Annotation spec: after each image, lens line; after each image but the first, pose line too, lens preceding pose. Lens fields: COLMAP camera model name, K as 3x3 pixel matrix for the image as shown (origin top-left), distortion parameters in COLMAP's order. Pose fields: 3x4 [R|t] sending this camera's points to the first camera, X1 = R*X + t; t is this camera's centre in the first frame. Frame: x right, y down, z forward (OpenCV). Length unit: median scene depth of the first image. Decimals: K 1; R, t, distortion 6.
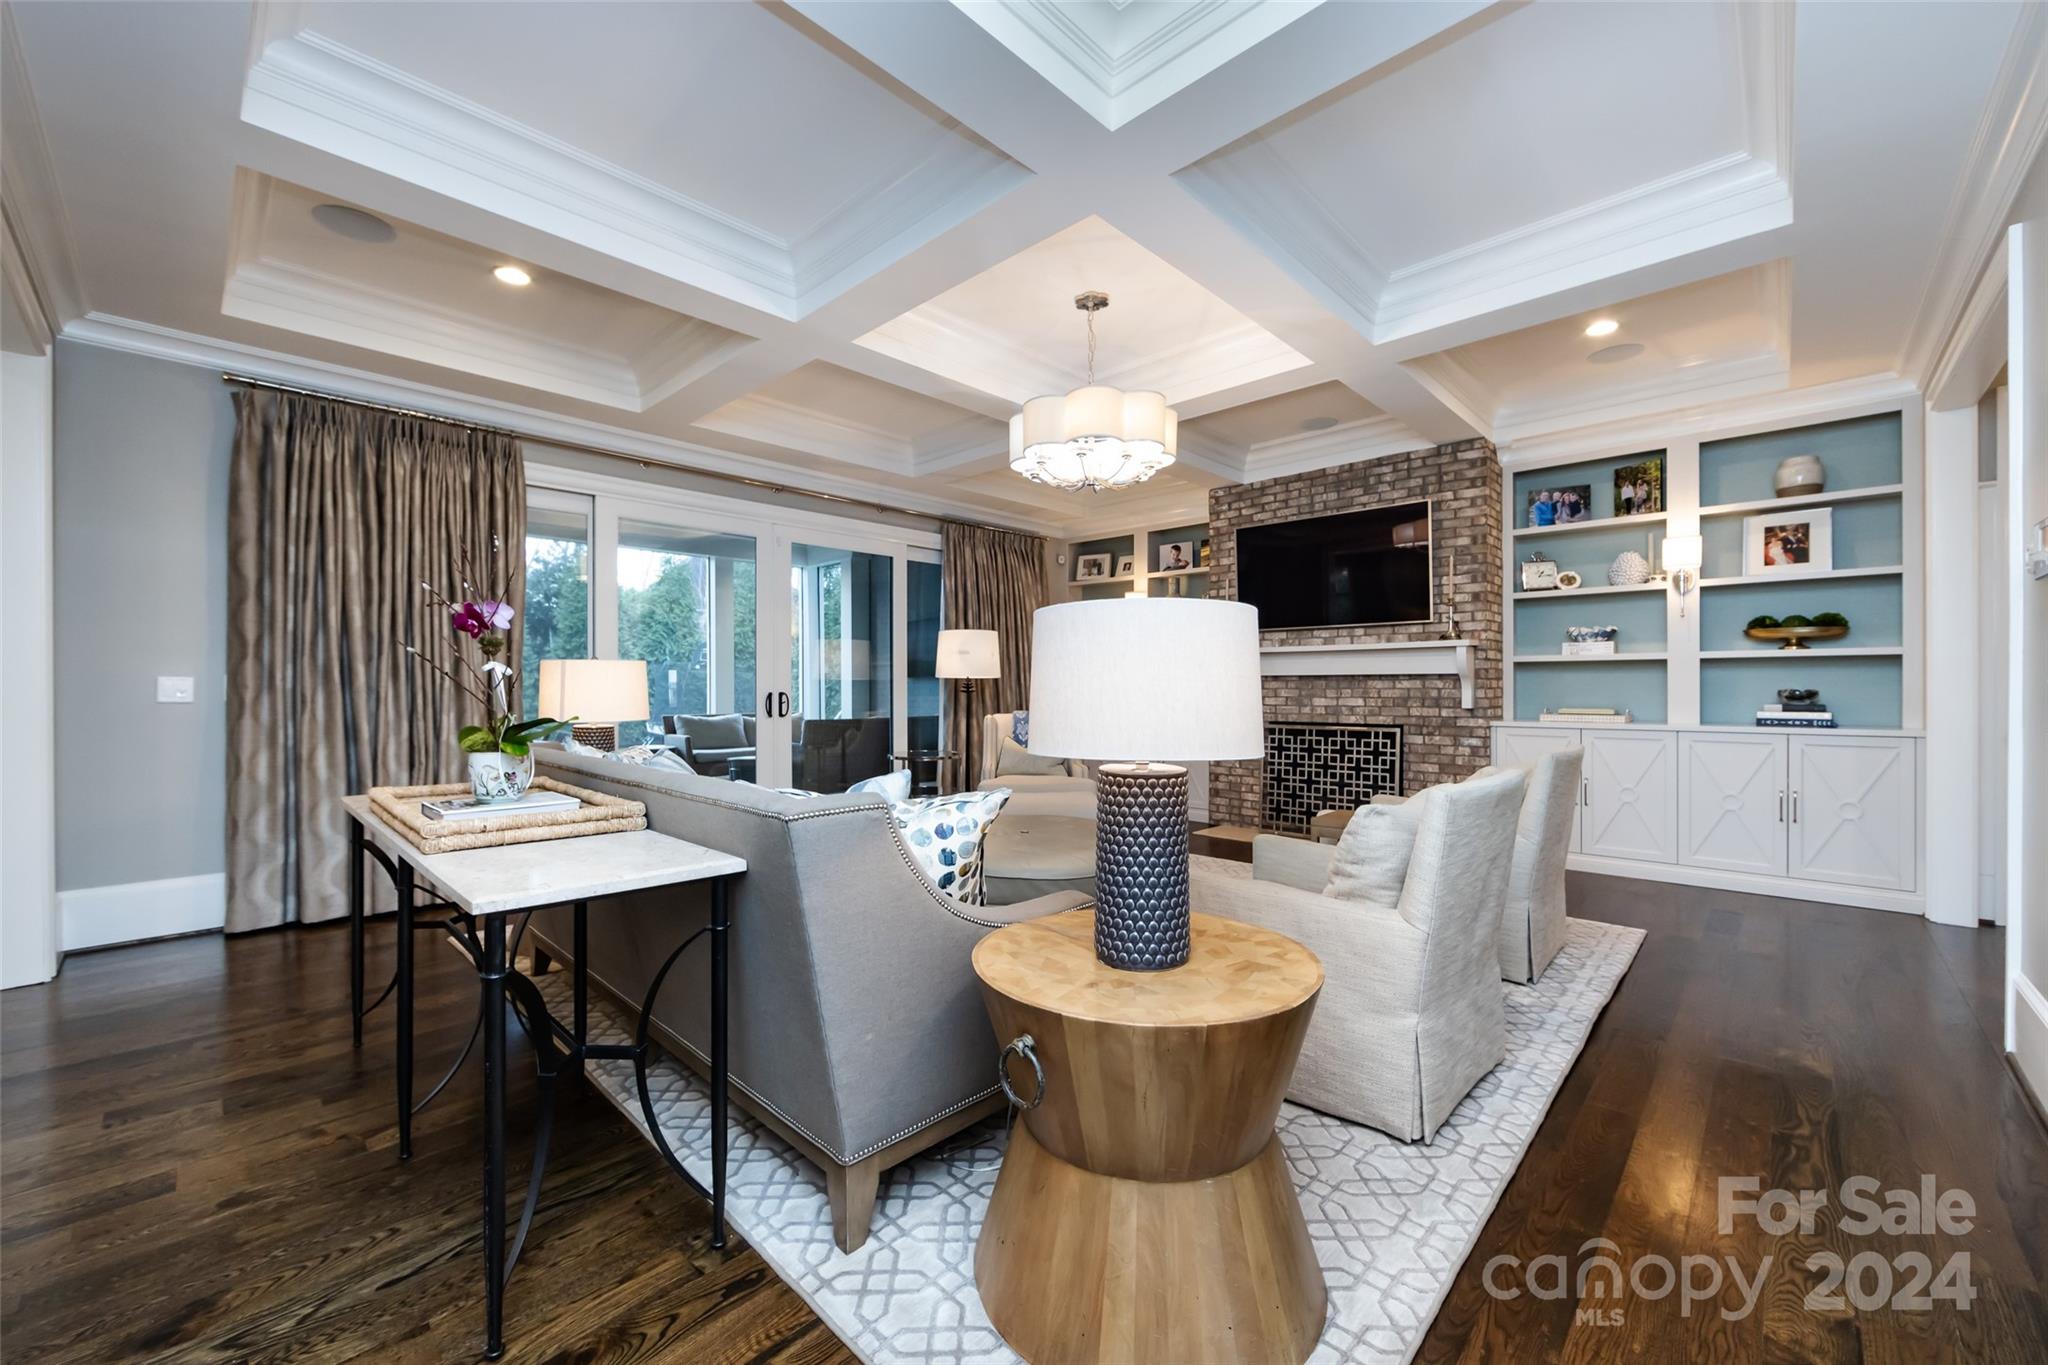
lens RADIAL K [[803.8, 0, 1018.0], [0, 803.8, 689.7], [0, 0, 1]] dist [-0.002232, -0.000044]
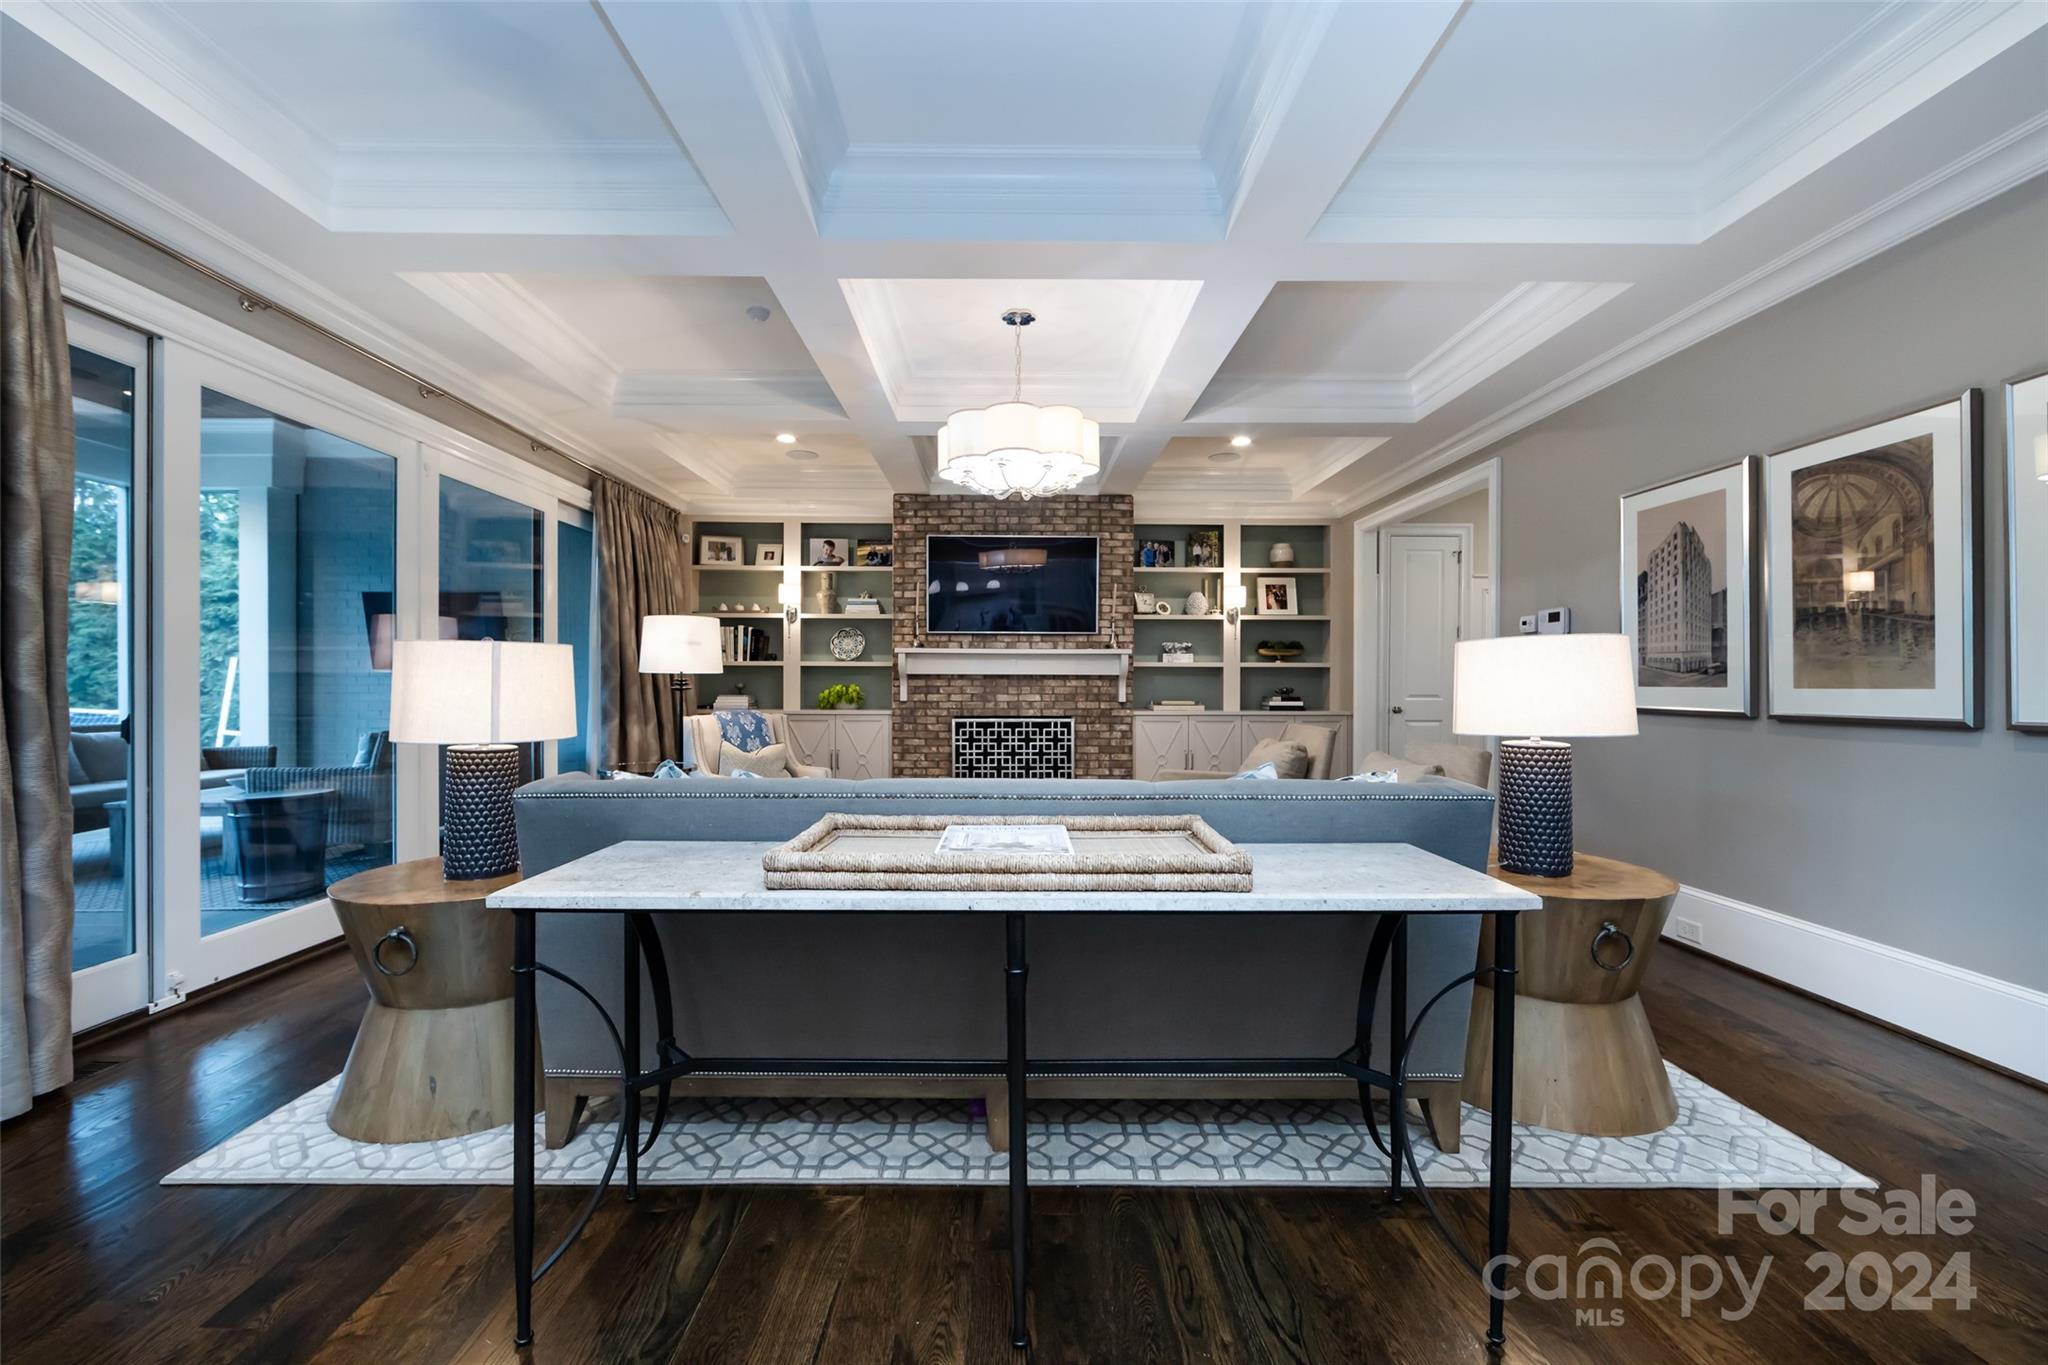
lens RADIAL K [[803.8, 0, 1018.0], [0, 803.8, 689.7], [0, 0, 1]] dist [-0.002232, -0.000044]
pose [[0.712606, -0.002126, 0.701561, -0.452931], [-0.001505, 0.999988, 0.004559, -0.002091], [-0.701563, -0.004304, 0.712595, 0.183789]]
